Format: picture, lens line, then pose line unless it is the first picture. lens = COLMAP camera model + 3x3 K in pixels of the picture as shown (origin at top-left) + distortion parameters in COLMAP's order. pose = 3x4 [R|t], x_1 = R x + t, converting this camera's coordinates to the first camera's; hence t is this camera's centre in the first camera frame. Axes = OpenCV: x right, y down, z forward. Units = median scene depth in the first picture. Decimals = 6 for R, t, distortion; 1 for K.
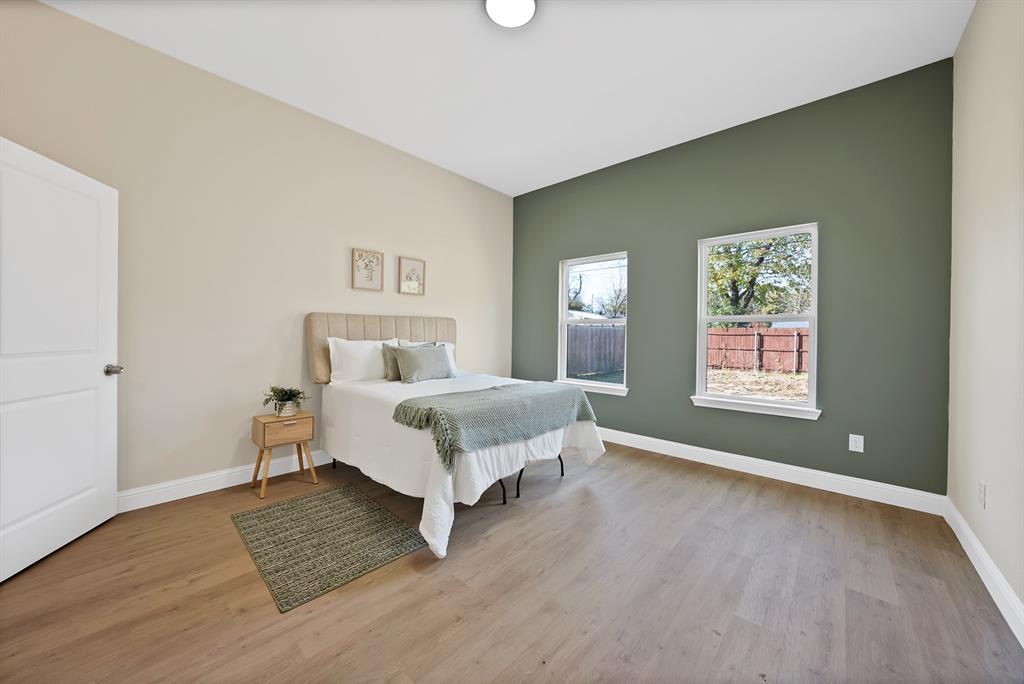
lens RADIAL K [[366.8, 0, 519.6], [0, 366.8, 335.2], [0, 0, 1]] dist [-0.023614, 0.004886]
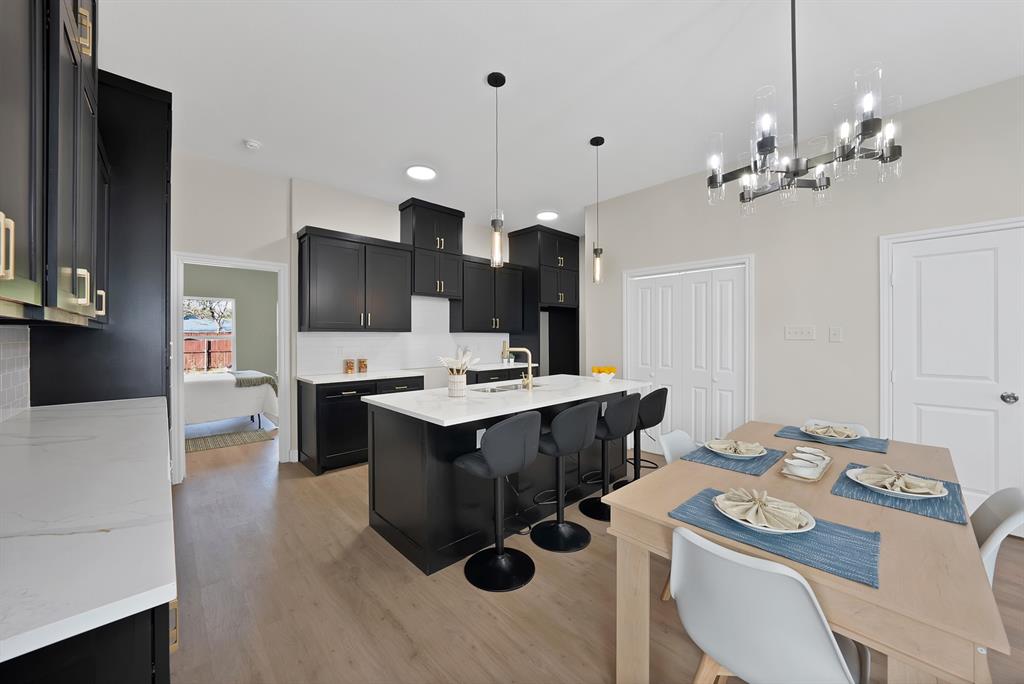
lens RADIAL K [[366.8, 0, 510.1], [0, 366.8, 338.7], [0, 0, 1]] dist [-0.023614, 0.004886]
pose [[0.086171, -0.016549, 0.996143, -1.565870], [0.005199, 0.999856, 0.016161, -0.063253], [-0.996267, 0.003786, 0.086245, -0.573222]]
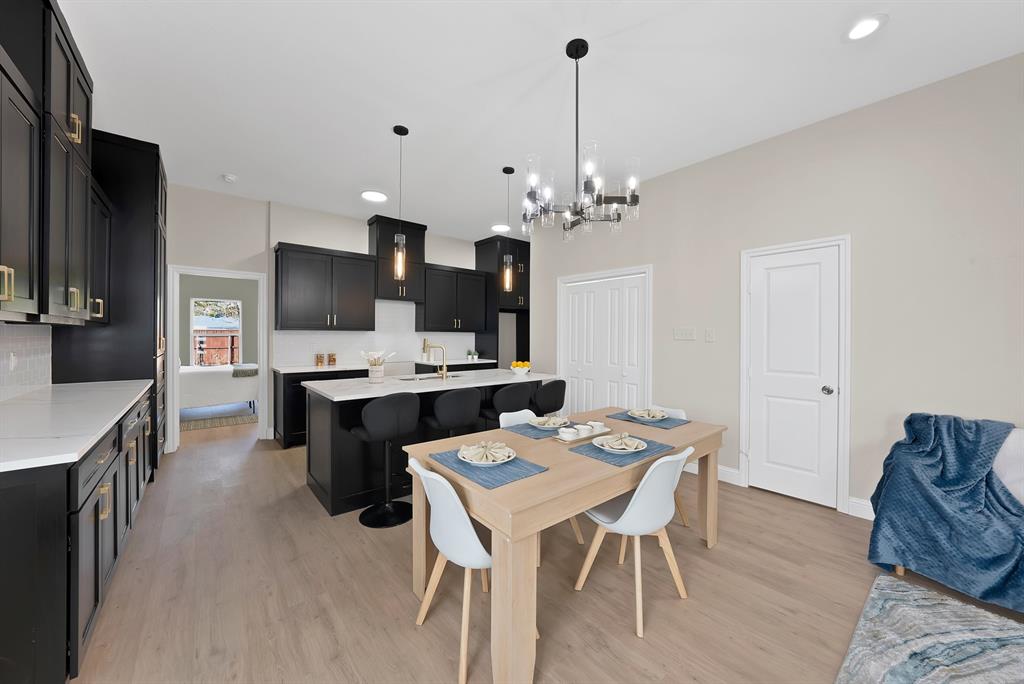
lens RADIAL K [[366.8, 0, 512.4], [0, 366.8, 338.7], [0, 0, 1]] dist [-0.023614, 0.004886]
pose [[0.138644, -0.017922, 0.990180, -1.703259], [-0.001529, 0.999831, 0.018311, -0.064232], [-0.990341, -0.004053, 0.138594, -0.874676]]
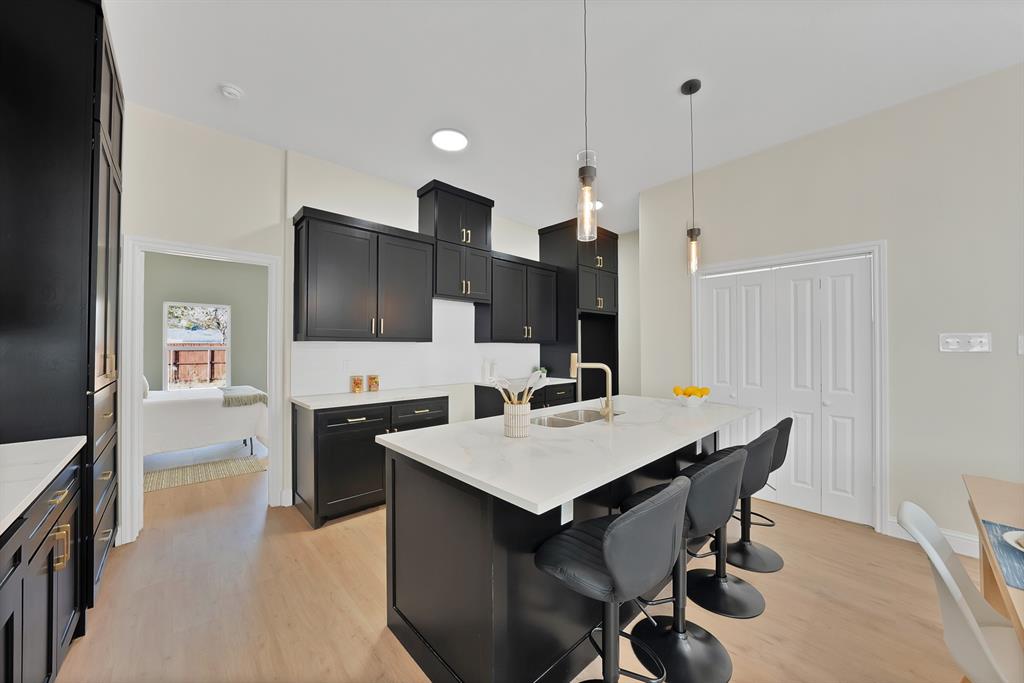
lens RADIAL K [[366.8, 0, 514.5], [0, 366.8, 345.3], [0, 0, 1]] dist [-0.023614, 0.004886]
pose [[0.094994, -0.004033, 0.995470, -1.341542], [0.004145, 0.999985, 0.003656, -0.060727], [-0.995469, 0.003779, 0.095009, -0.450959]]
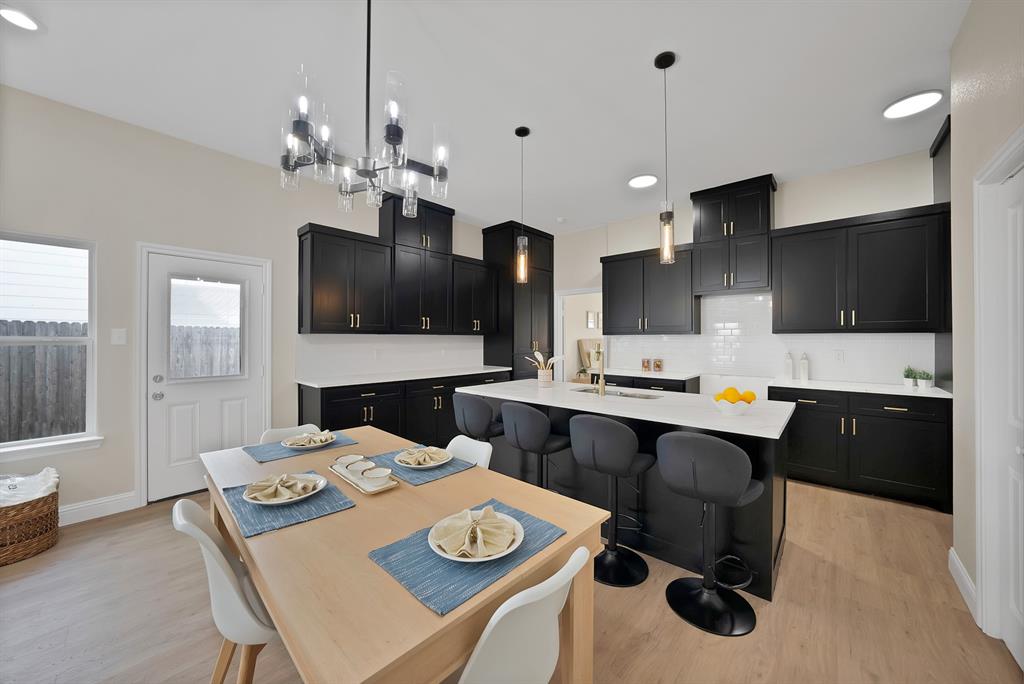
lens RADIAL K [[366.8, 0, 509.0], [0, 366.8, 336.1], [0, 0, 1]] dist [-0.023614, 0.004886]
pose [[0.999790, -0.011196, -0.017139, -0.895172], [0.011017, 0.999884, -0.010532, -0.054771], [0.017255, 0.010341, 0.999798, -1.339247]]
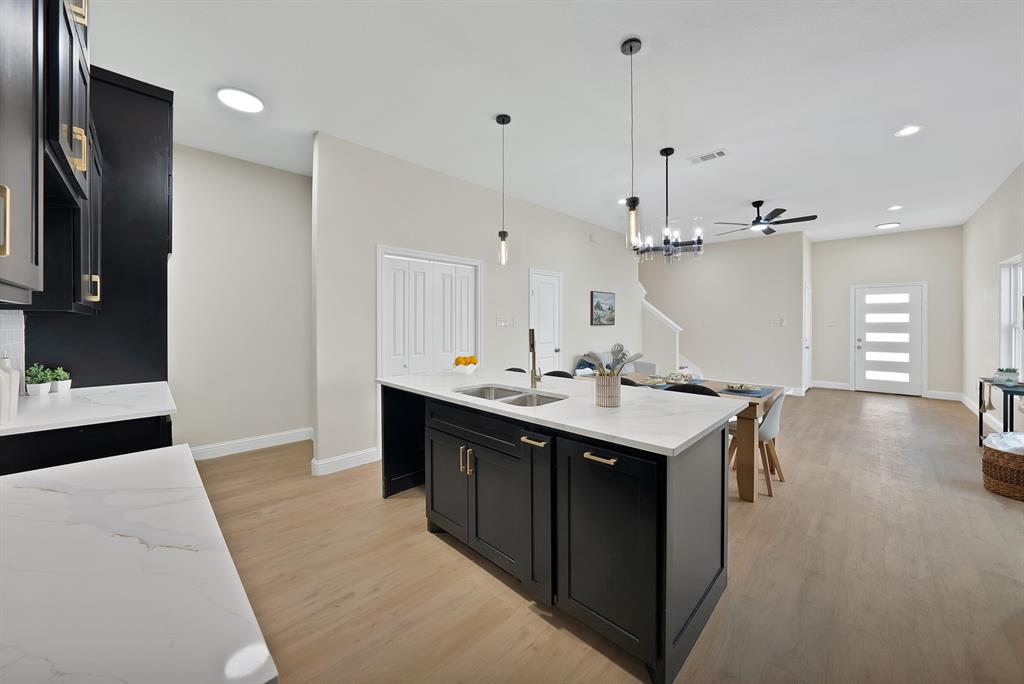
lens RADIAL K [[366.8, 0, 512.3], [0, 366.8, 325.0], [0, 0, 1]] dist [-0.023614, 0.004886]
pose [[-0.998017, -0.012748, 0.061640, -0.717119], [-0.012264, 0.999891, 0.008215, -0.056530], [-0.061738, 0.007443, -0.998065, 0.153647]]
